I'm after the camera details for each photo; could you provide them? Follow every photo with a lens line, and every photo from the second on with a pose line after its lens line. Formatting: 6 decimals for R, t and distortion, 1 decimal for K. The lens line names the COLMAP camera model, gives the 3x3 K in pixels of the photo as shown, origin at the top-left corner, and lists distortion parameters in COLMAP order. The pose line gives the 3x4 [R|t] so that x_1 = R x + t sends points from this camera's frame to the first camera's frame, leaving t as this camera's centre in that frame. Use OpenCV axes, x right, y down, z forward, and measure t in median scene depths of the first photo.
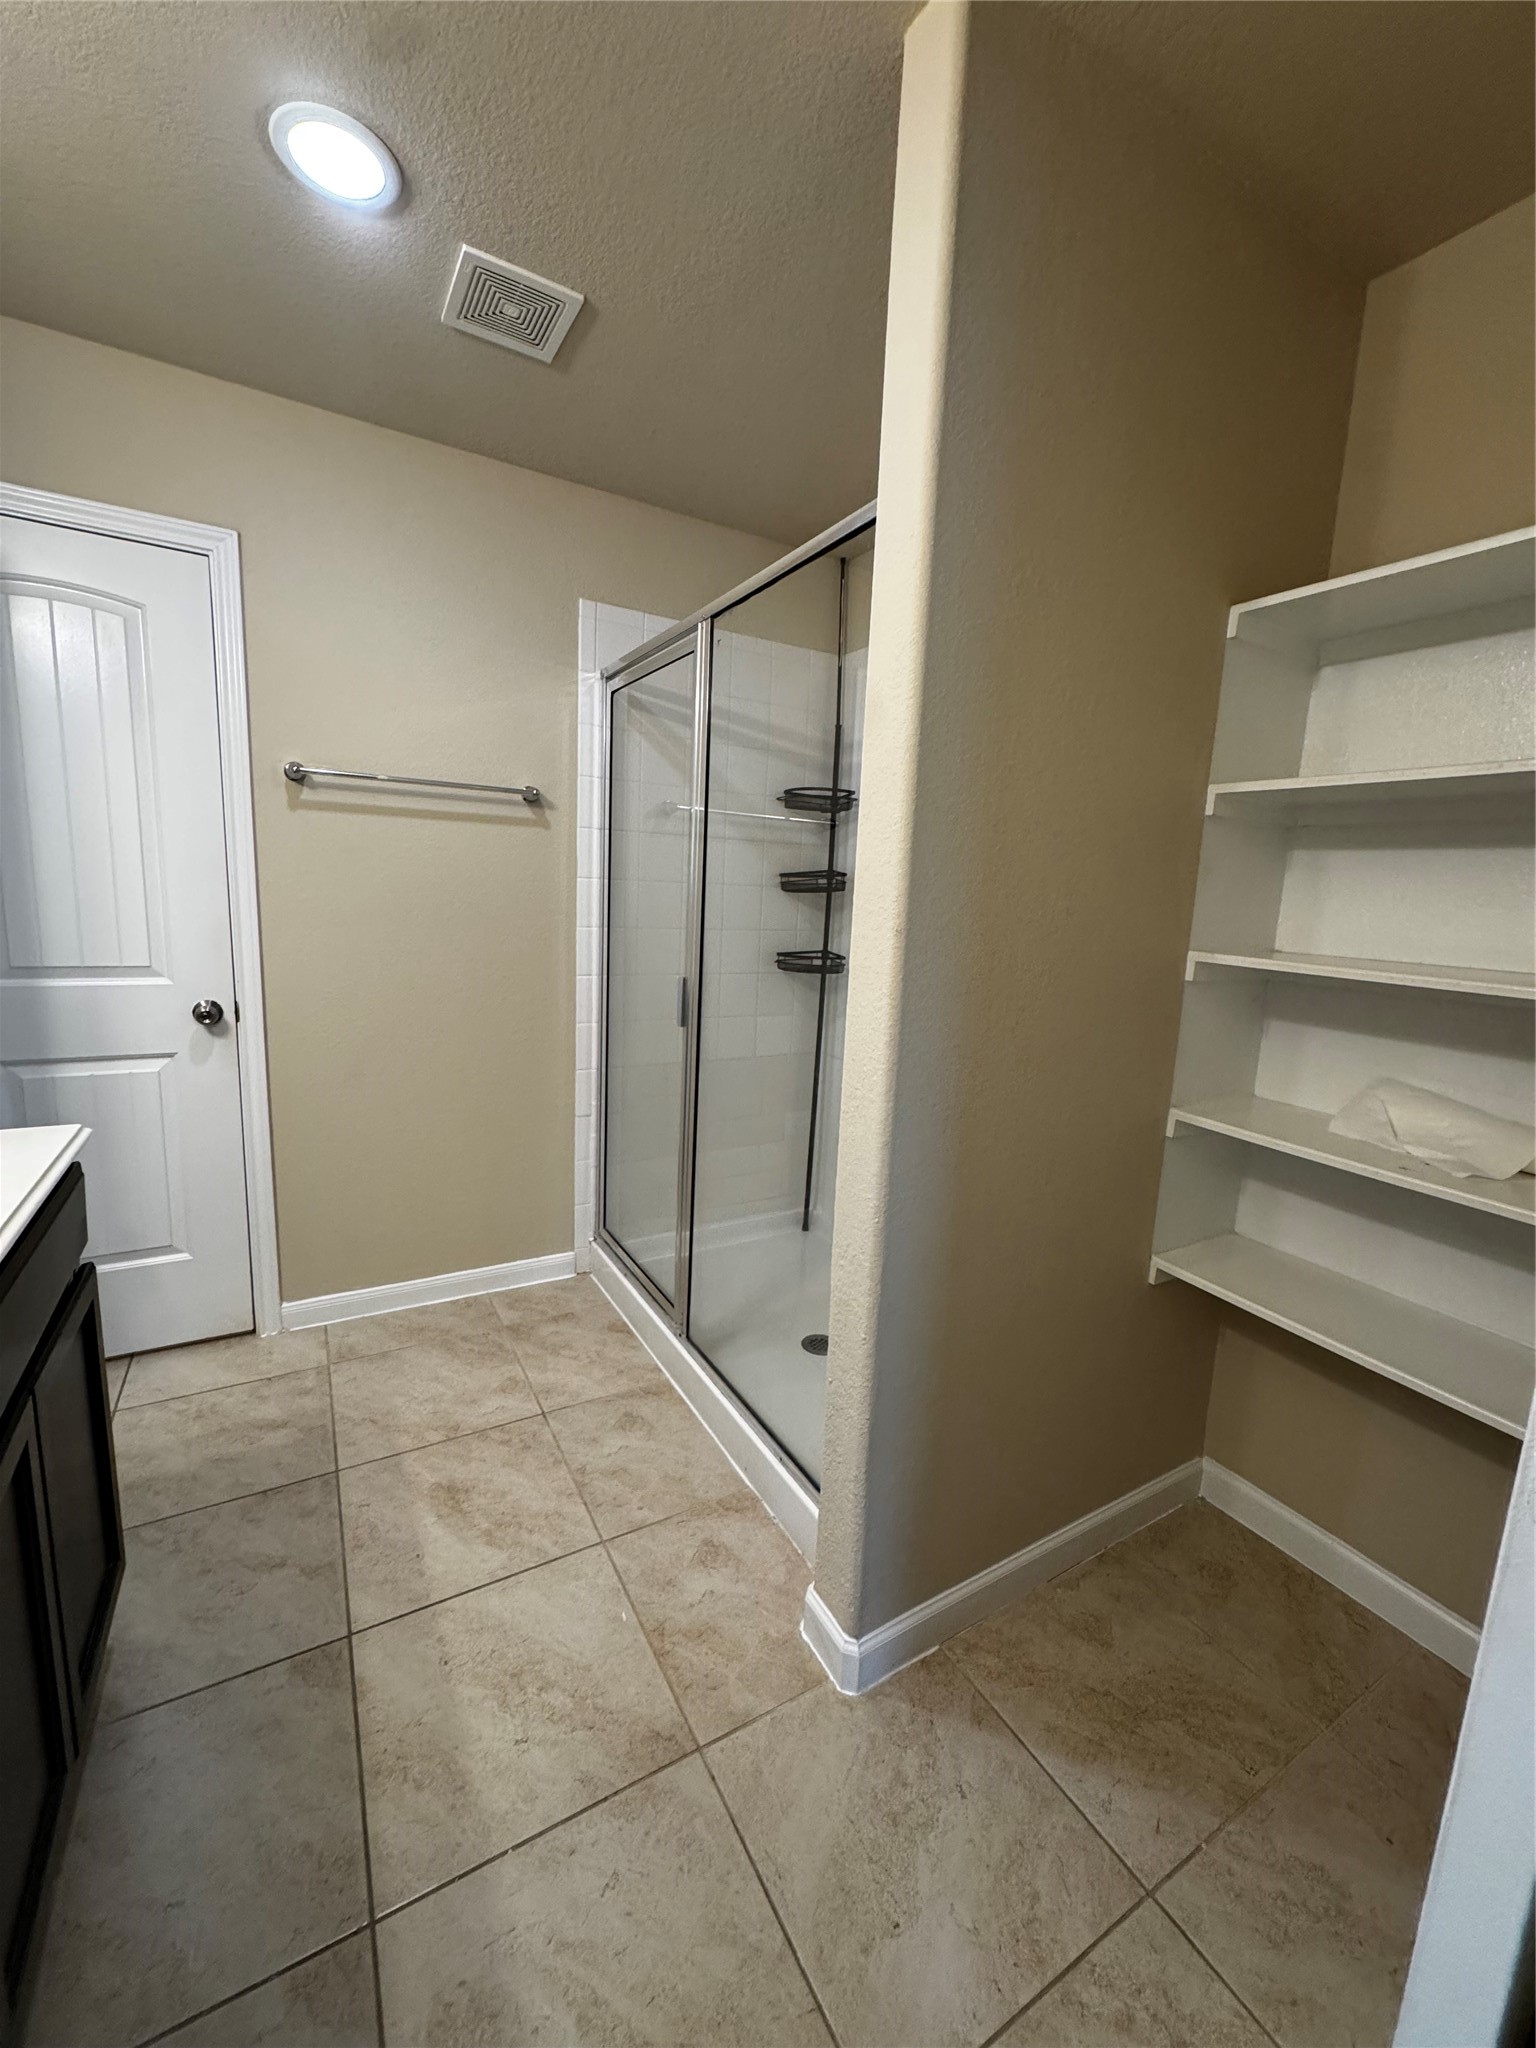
lens RADIAL K [[814.7, 0, 768.8], [0, 814.7, 1022.3], [0, 0, 1]] dist [-0.004683, 0.000603]
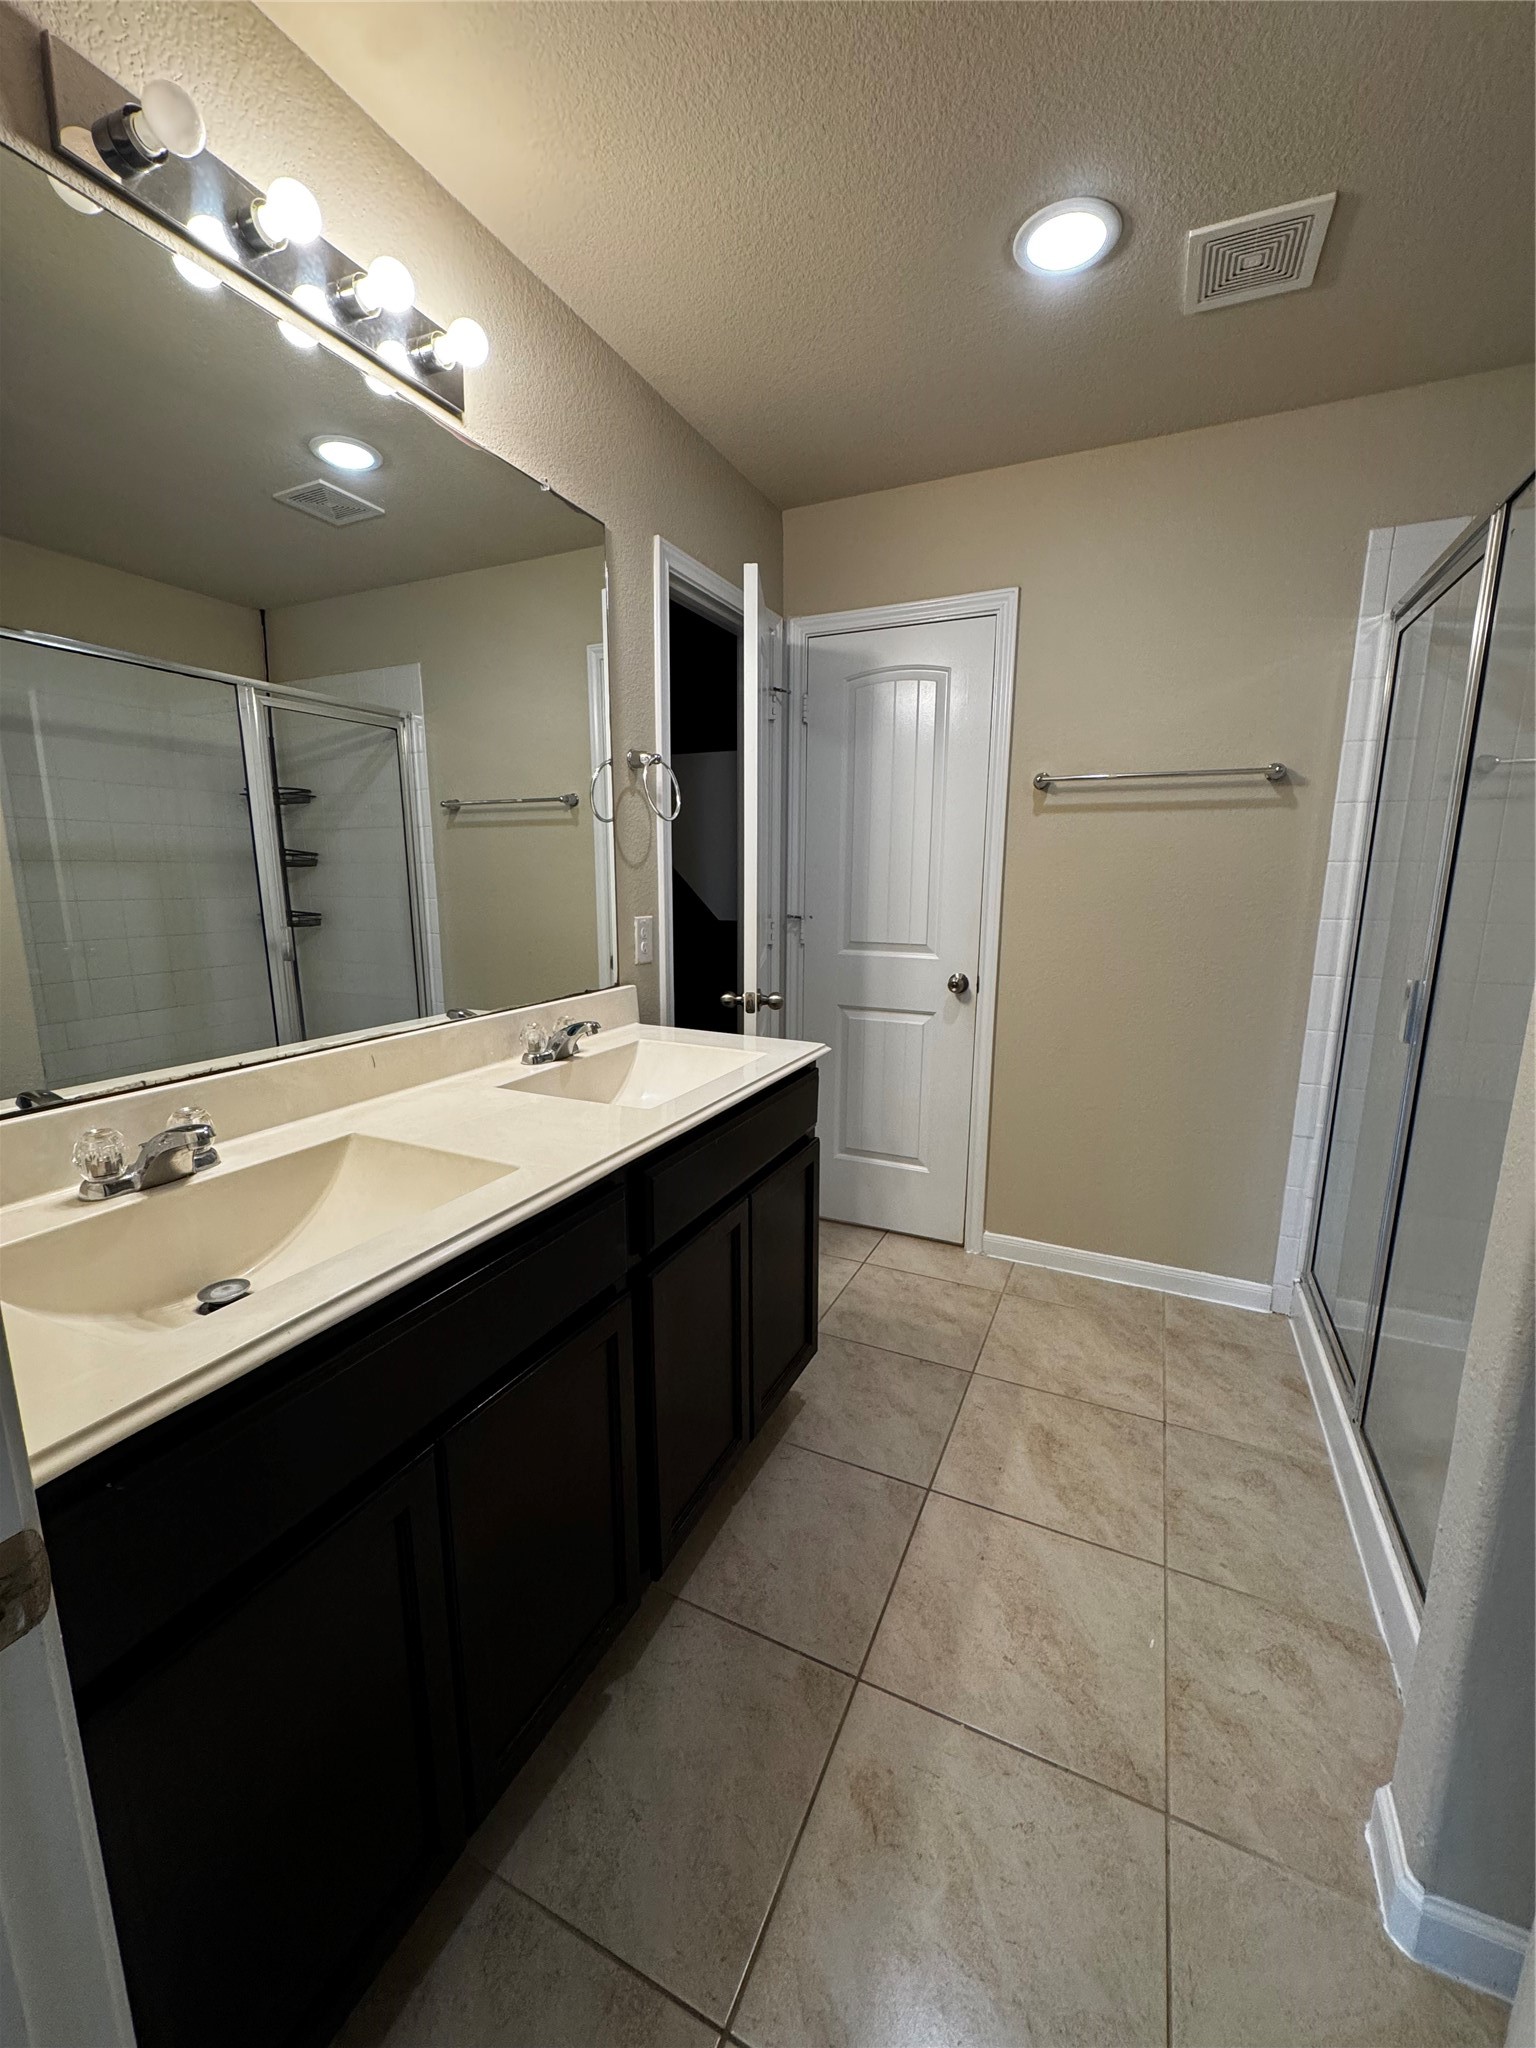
lens RADIAL K [[814.7, 0, 769.9], [0, 814.7, 1021.7], [0, 0, 1]] dist [-0.004683, 0.000603]
pose [[0.568095, 0.108884, -0.815728, 0.199877], [-0.108708, 0.992452, 0.056766, 0.007997], [0.815752, 0.056428, 0.575643, 0.043290]]
